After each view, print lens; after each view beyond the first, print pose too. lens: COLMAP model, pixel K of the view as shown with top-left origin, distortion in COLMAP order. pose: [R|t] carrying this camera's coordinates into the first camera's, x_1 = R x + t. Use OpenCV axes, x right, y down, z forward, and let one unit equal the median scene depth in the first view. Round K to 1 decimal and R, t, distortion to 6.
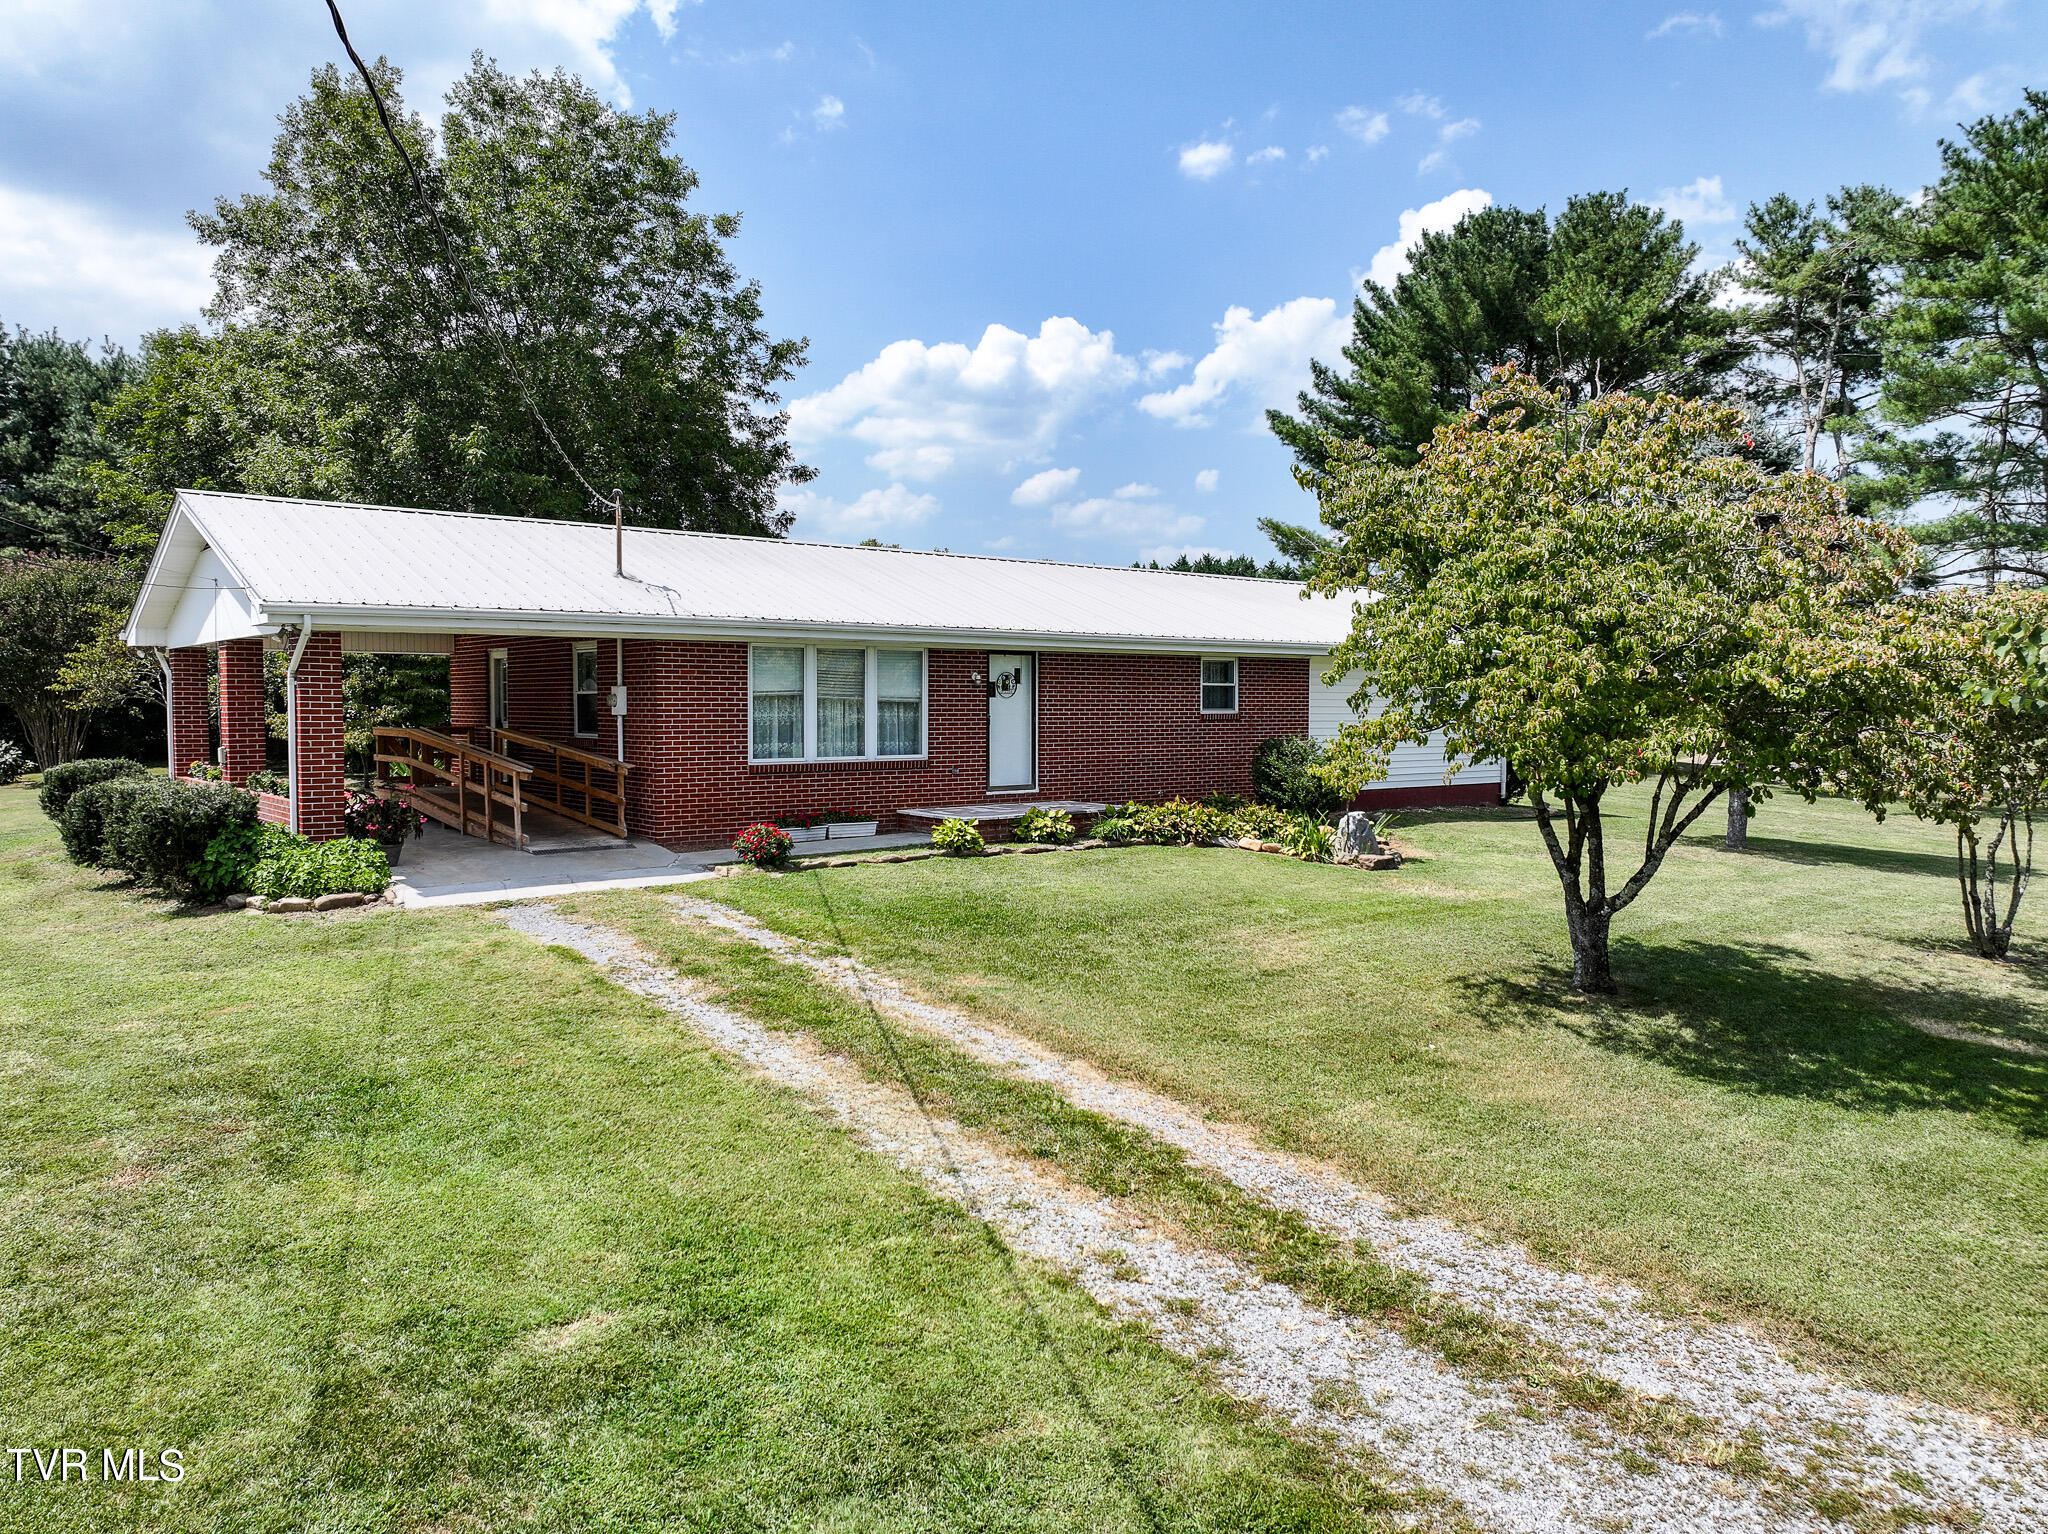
lens RADIAL K [[1455.1, 0, 1024.0], [0, 1455.1, 767.0], [0, 0, 1]] dist [-0.001048, 0.004975]
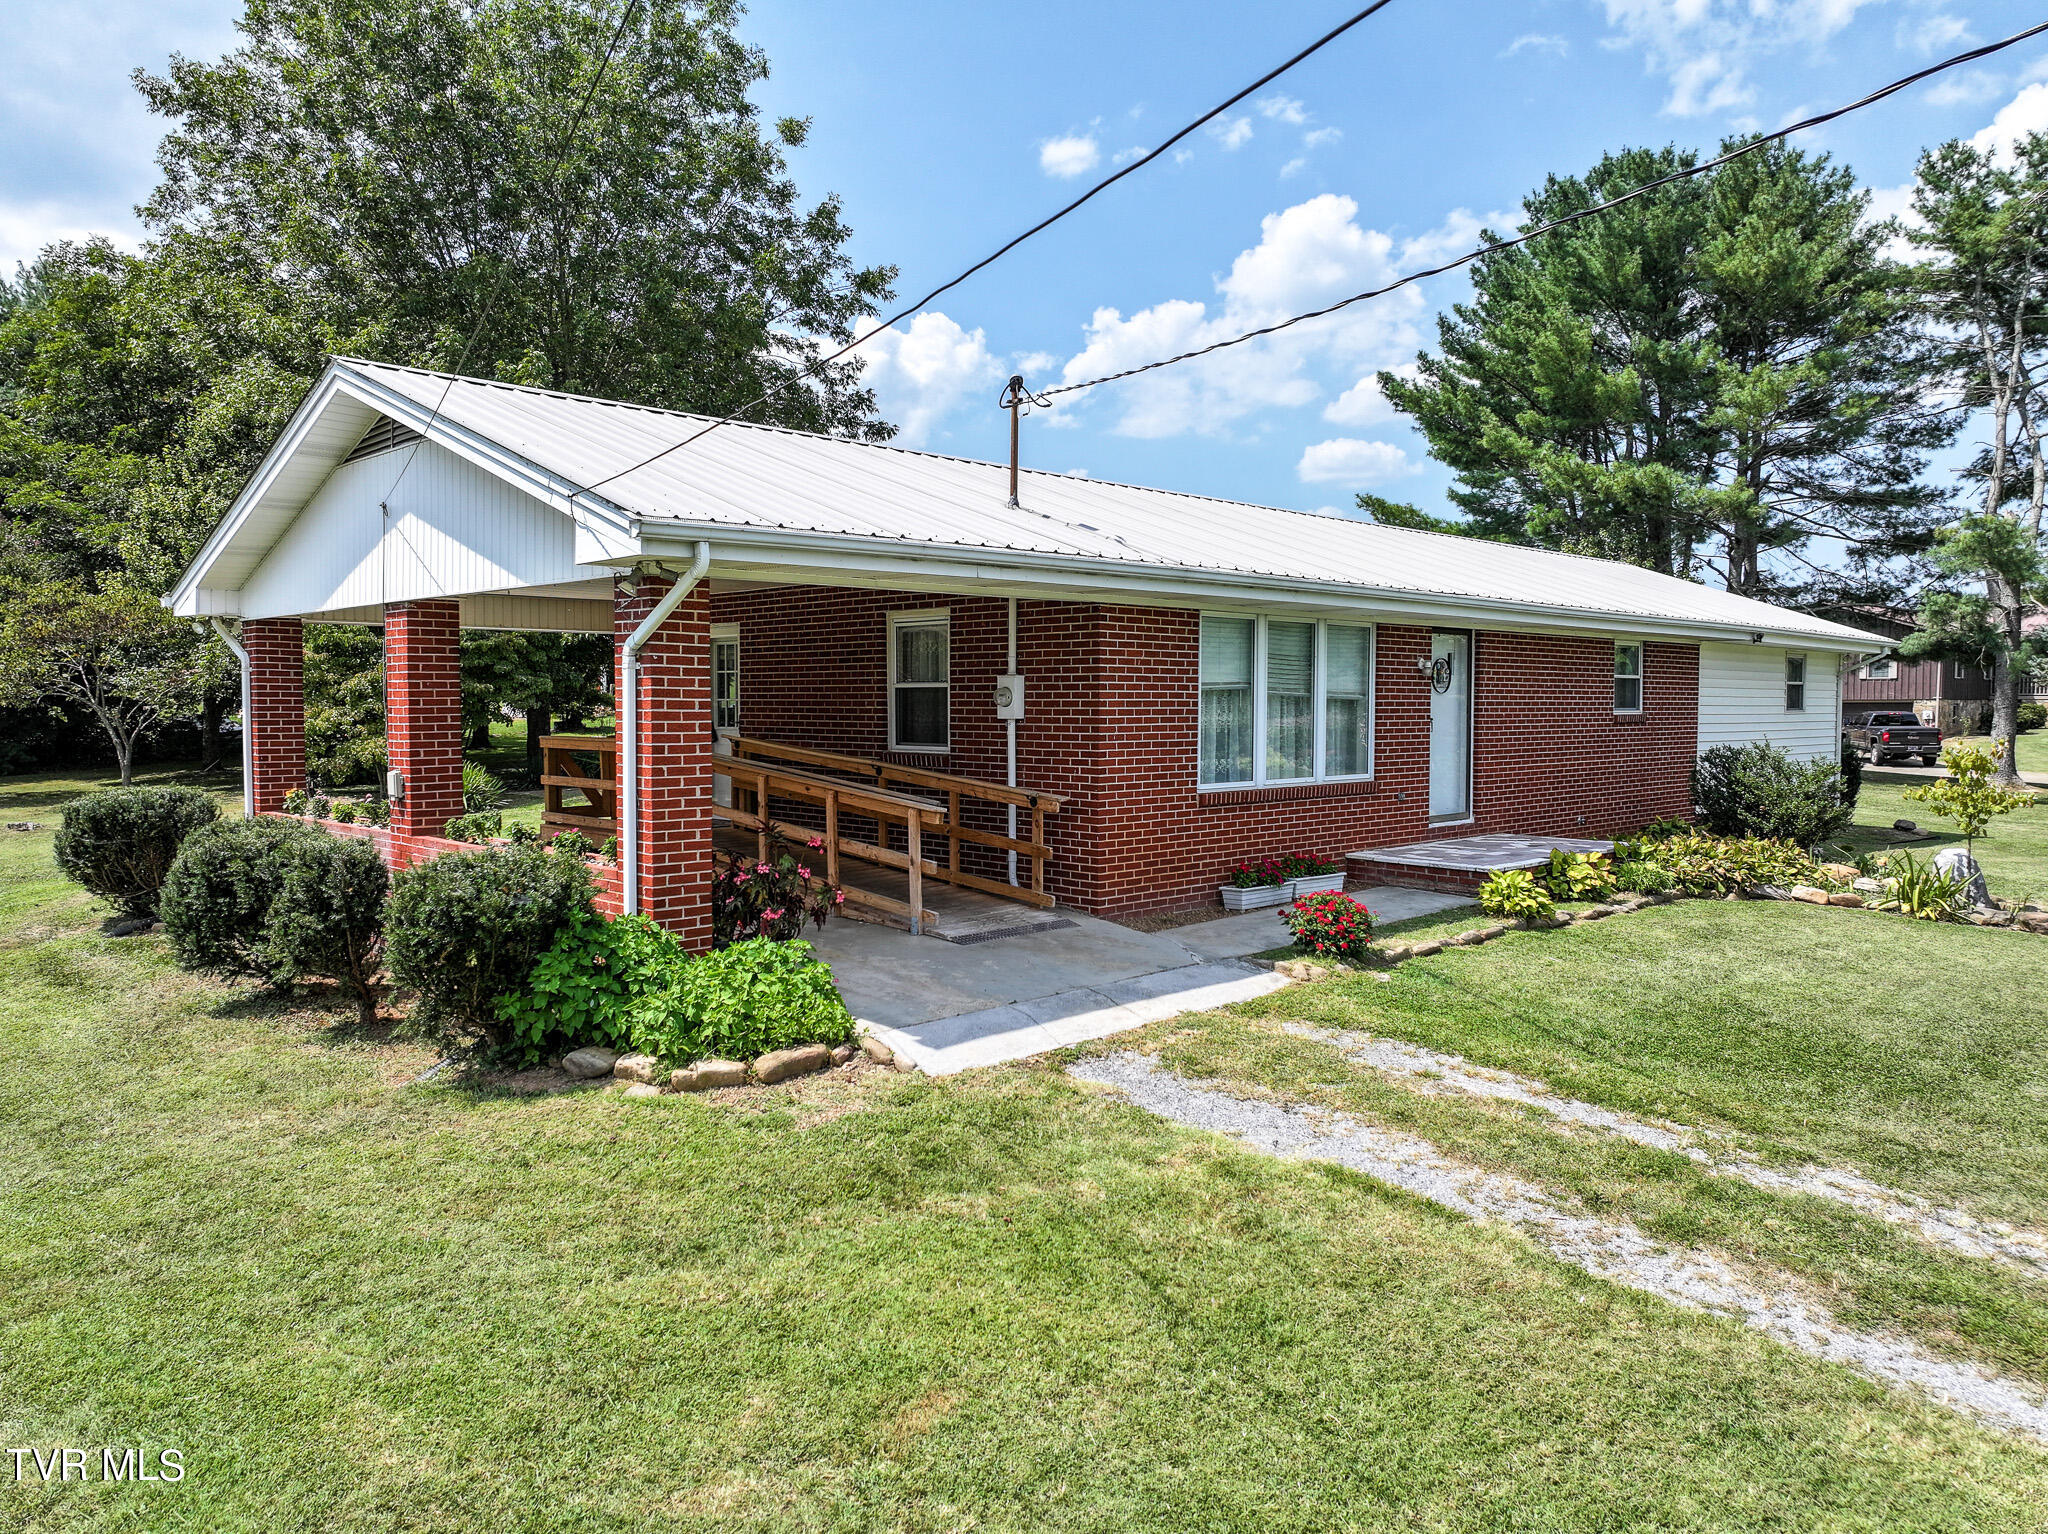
lens RADIAL K [[1450.8, 0, 1024.0], [0, 1450.8, 767.0], [0, 0, 1]] dist [0.003472, 0.009185]
pose [[0.995785, -0.004455, 0.091615, -0.168729], [0.004331, 0.999989, 0.001550, -0.007578], [-0.091621, -0.001147, 0.995793, 0.174546]]
